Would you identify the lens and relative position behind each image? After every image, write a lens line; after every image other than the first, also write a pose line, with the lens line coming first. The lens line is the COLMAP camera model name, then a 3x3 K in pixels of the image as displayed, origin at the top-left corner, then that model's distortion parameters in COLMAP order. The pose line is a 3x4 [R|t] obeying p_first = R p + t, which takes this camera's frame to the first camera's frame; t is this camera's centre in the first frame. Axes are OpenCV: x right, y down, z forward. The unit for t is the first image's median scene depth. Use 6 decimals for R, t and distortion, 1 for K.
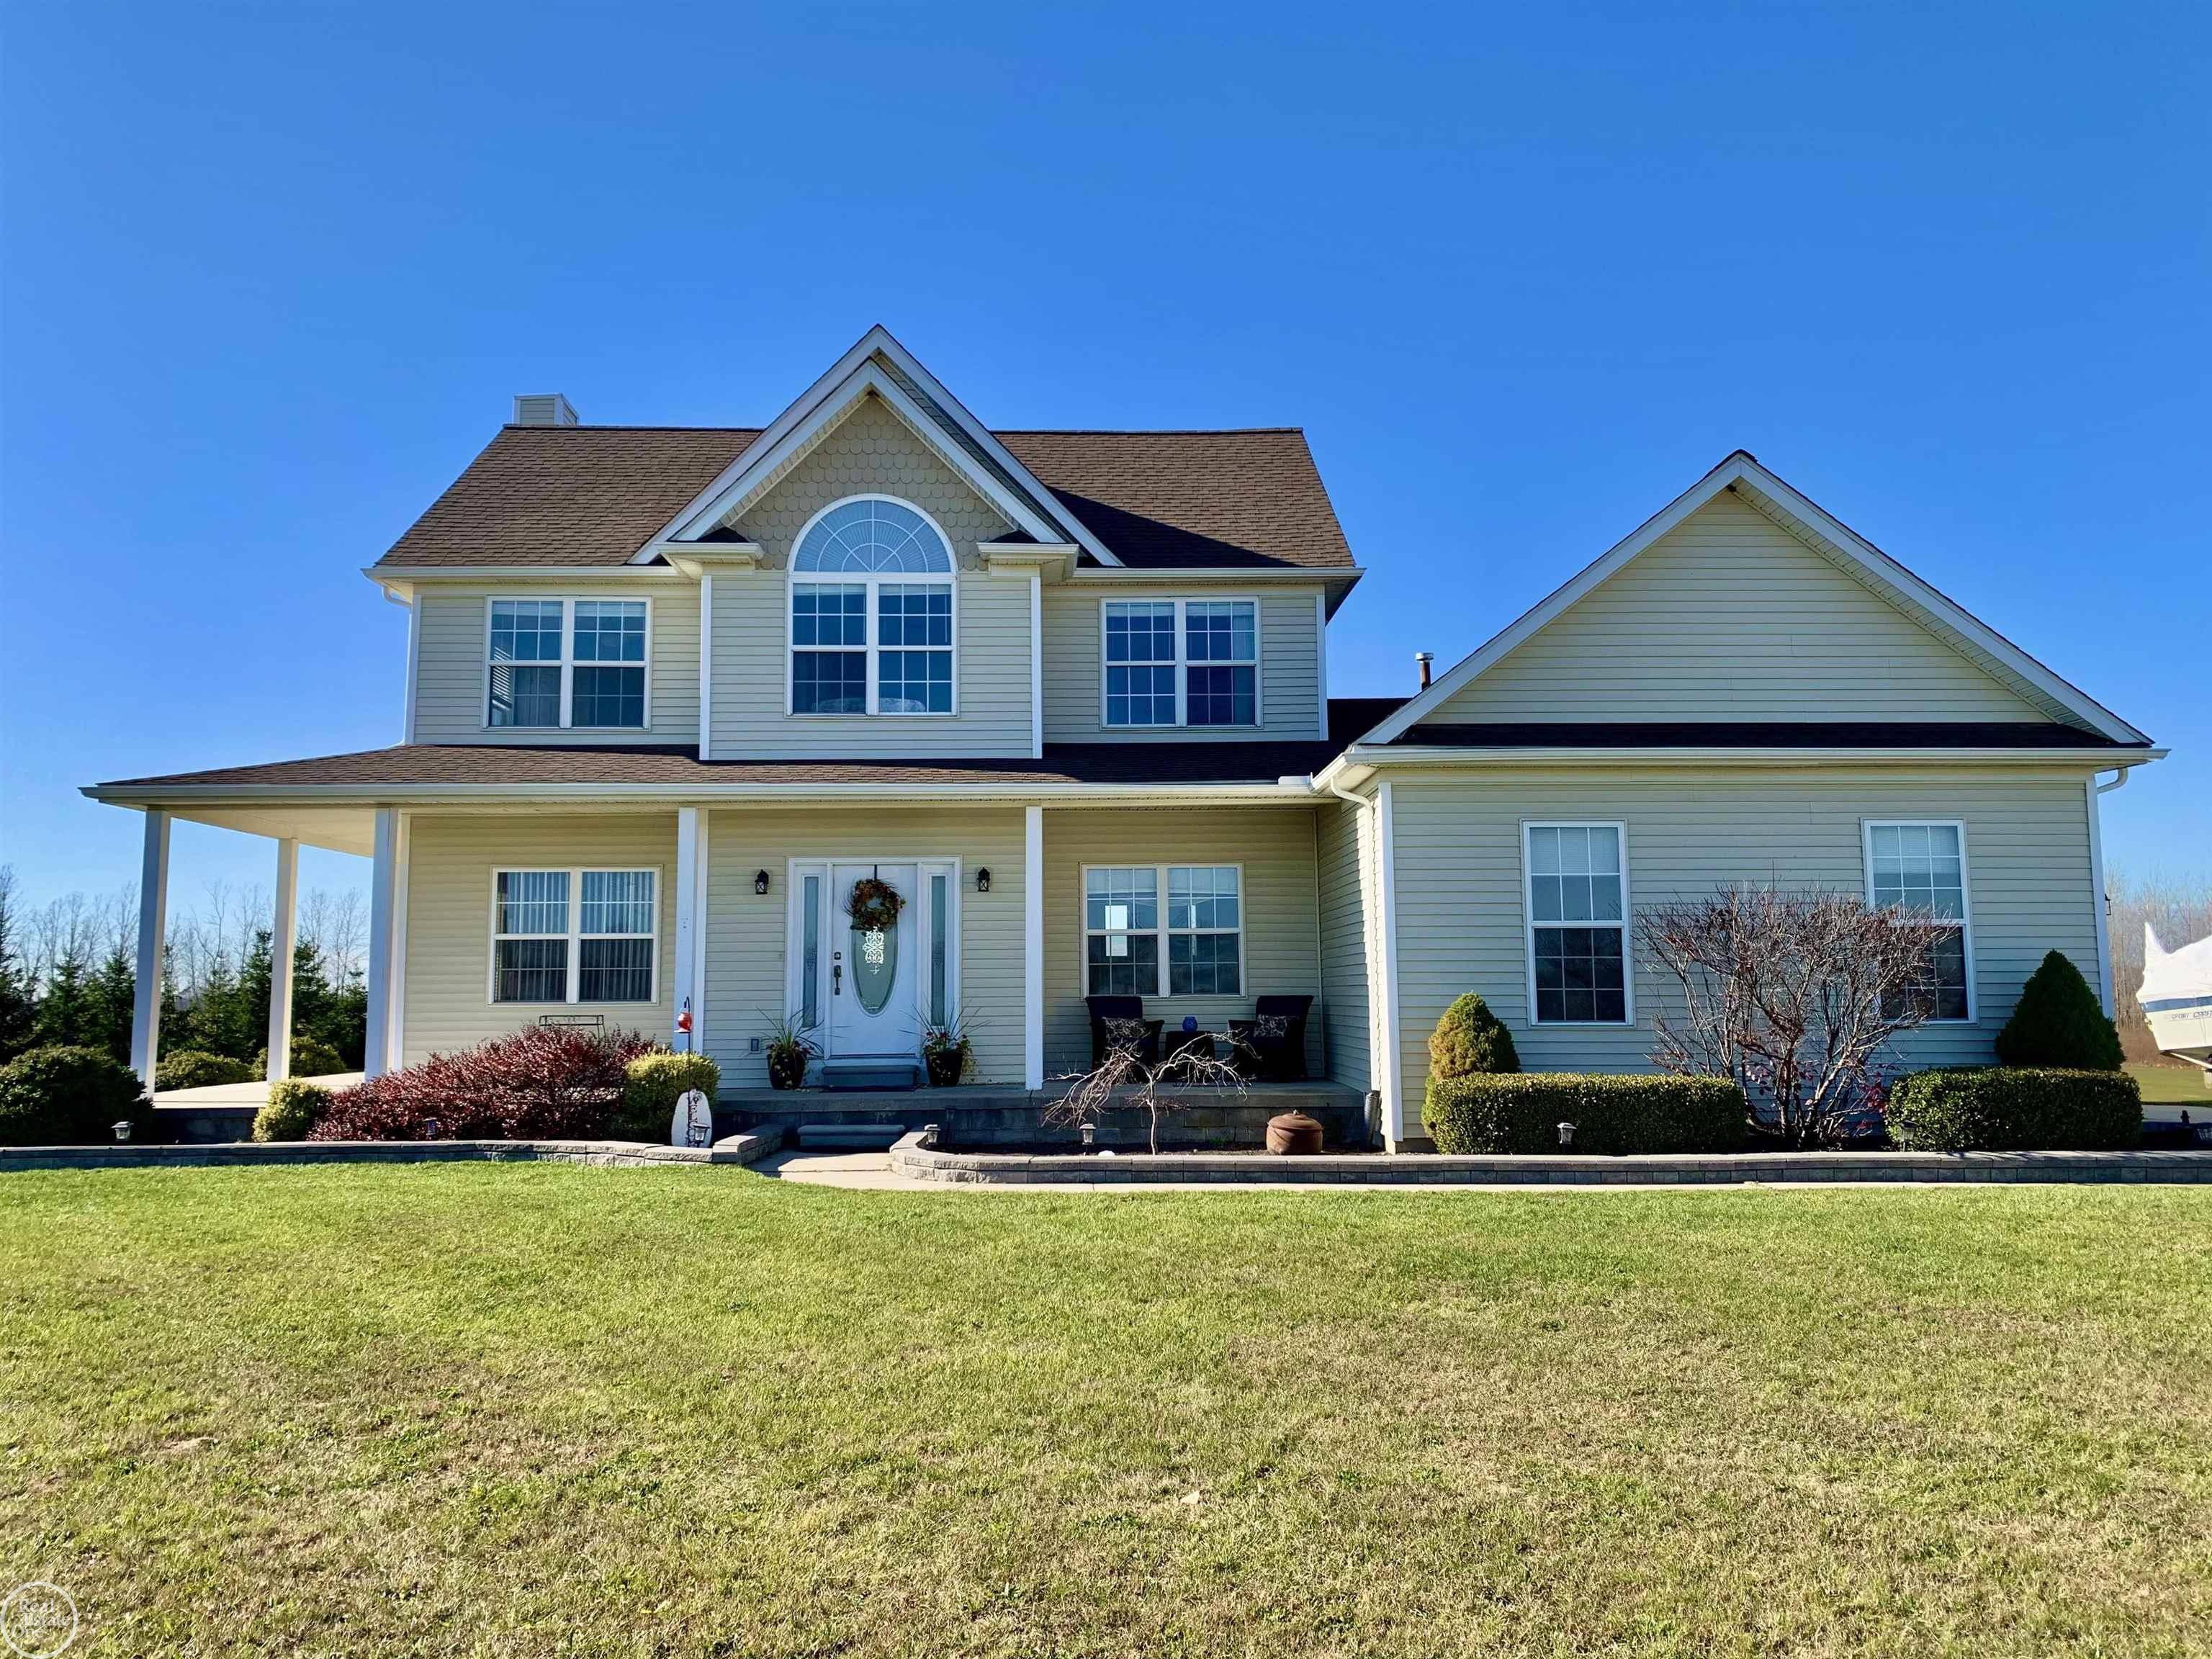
lens RADIAL K [[1702.3, 0, 1102.3], [0, 1702.3, 825.8], [0, 0, 1]] dist [0.032706, -0.012812]
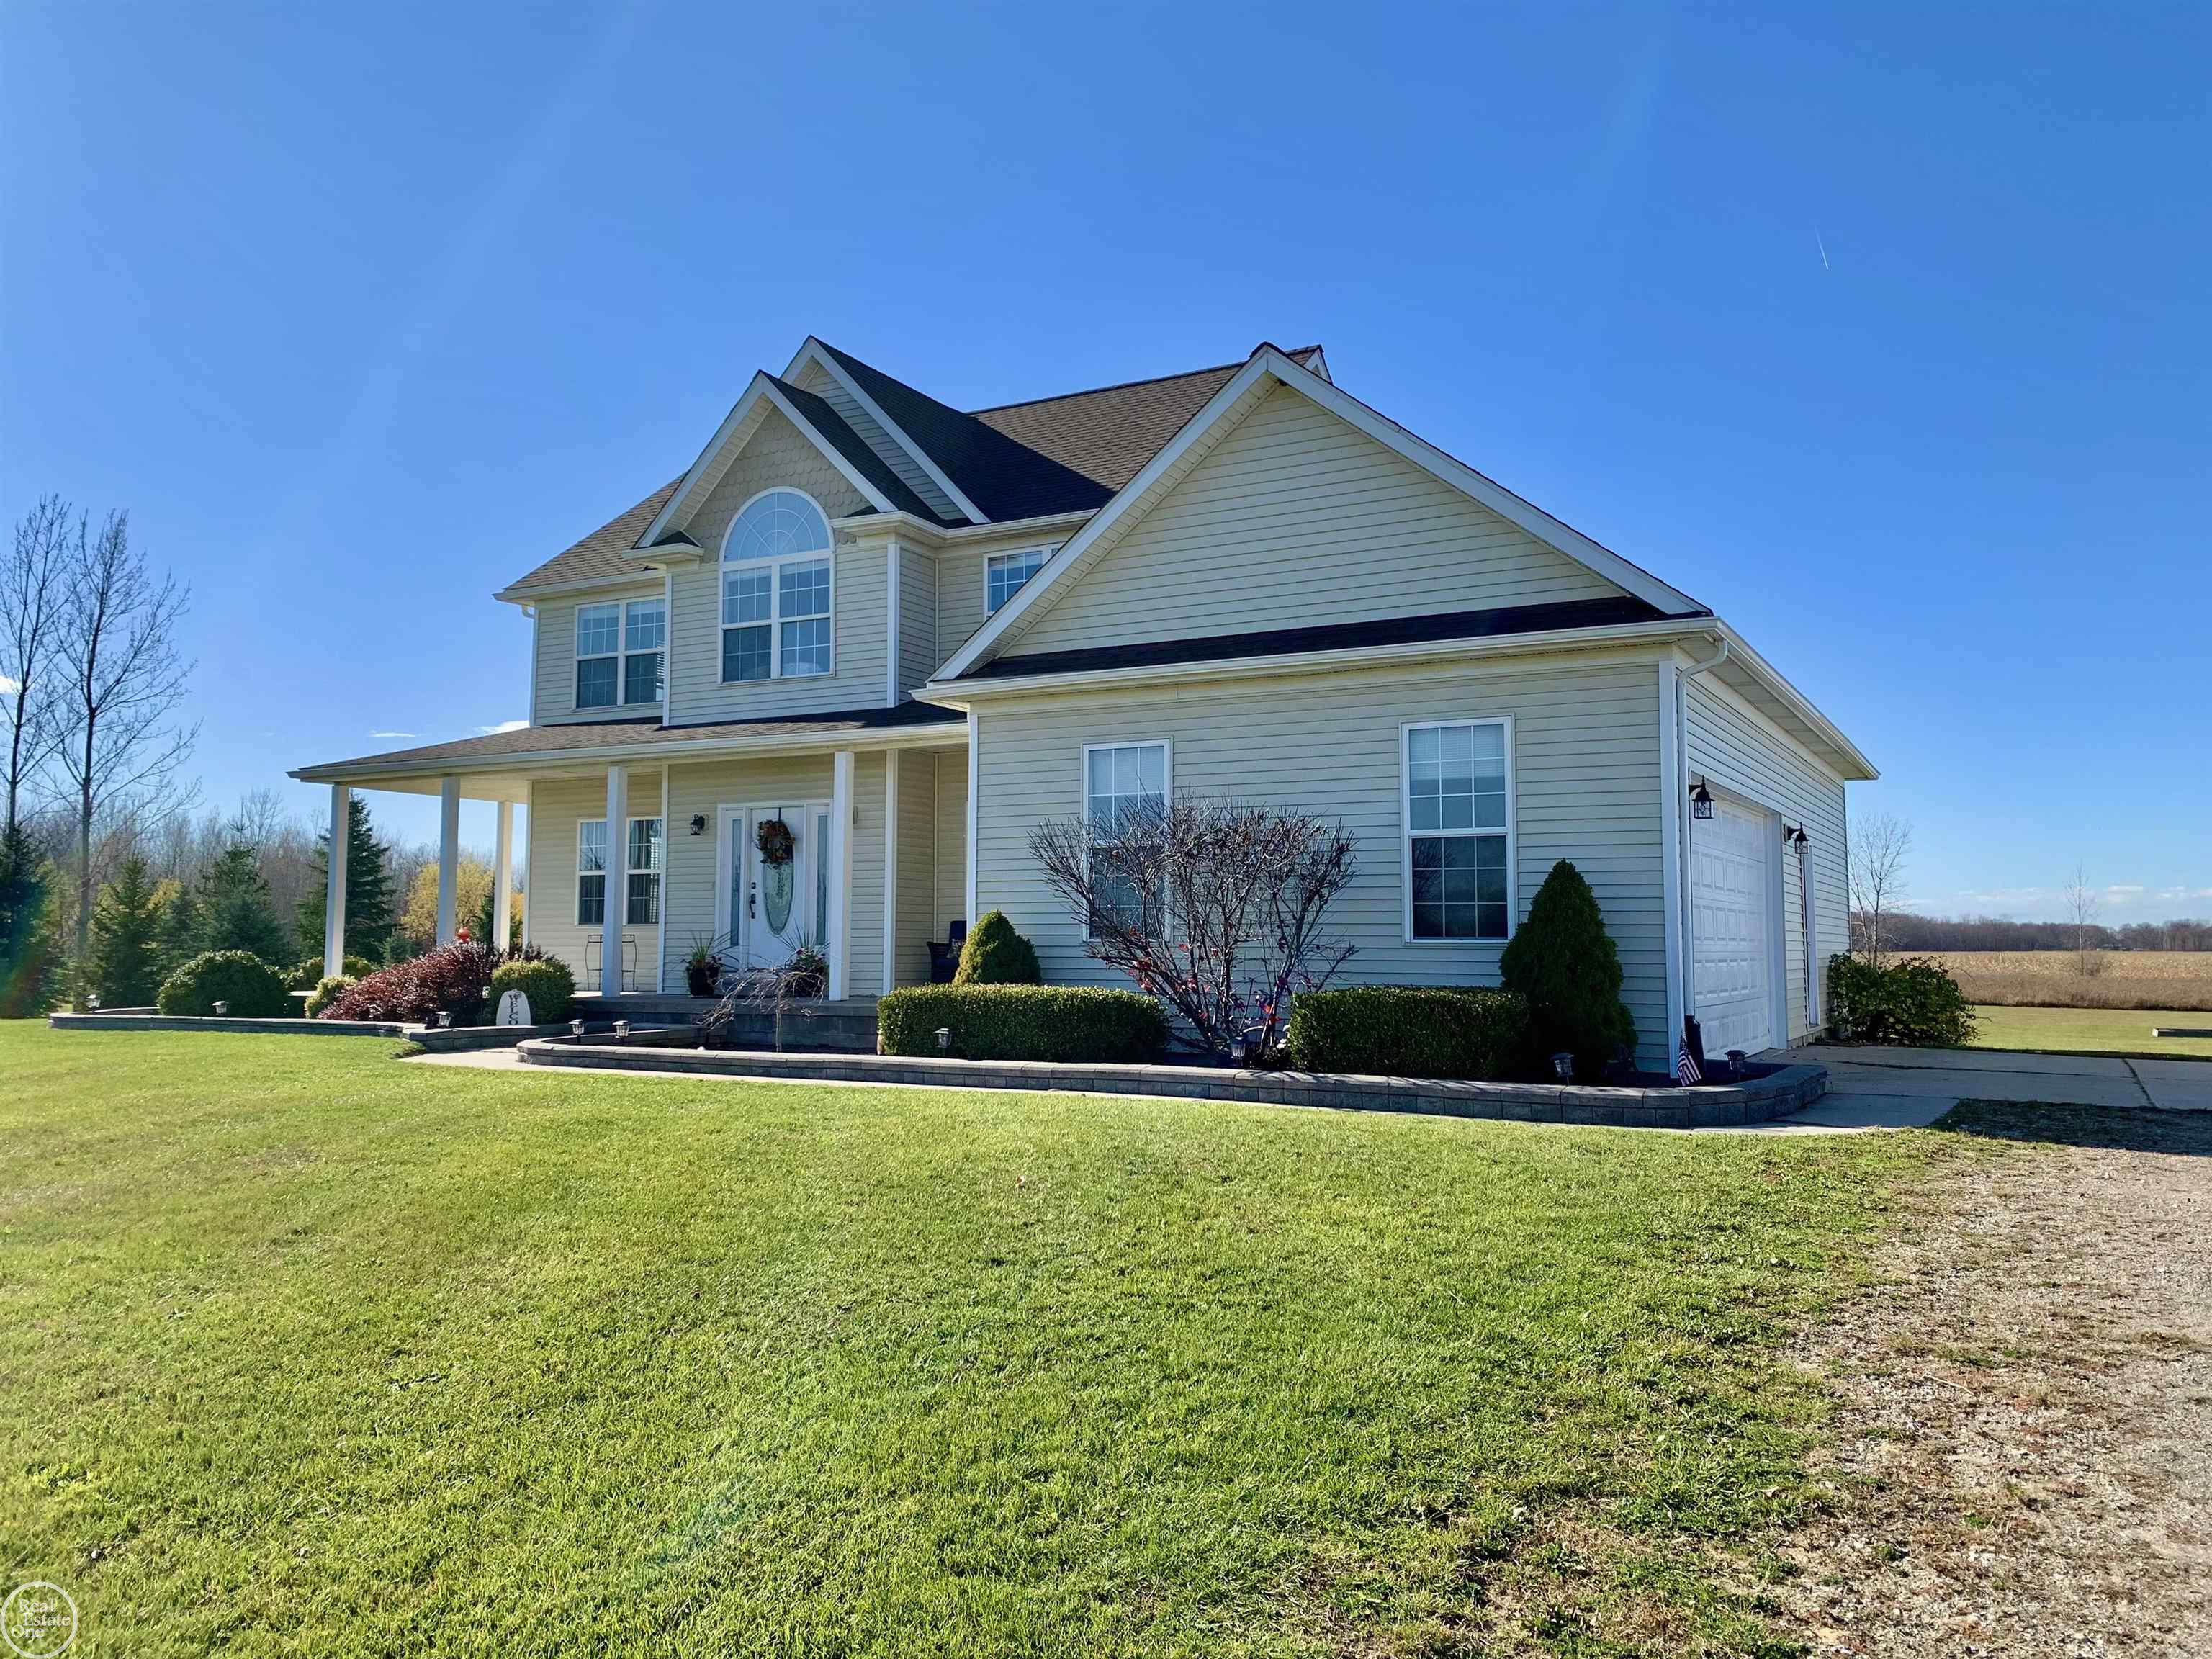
lens RADIAL K [[1702.3, 0, 1099.9], [0, 1702.3, 826.8], [0, 0, 1]] dist [0.032706, -0.012812]
pose [[0.865824, -0.028372, -0.499544, 0.639222], [0.043672, 0.998866, 0.018961, 0.023564], [0.498440, -0.038233, 0.866081, 0.099193]]
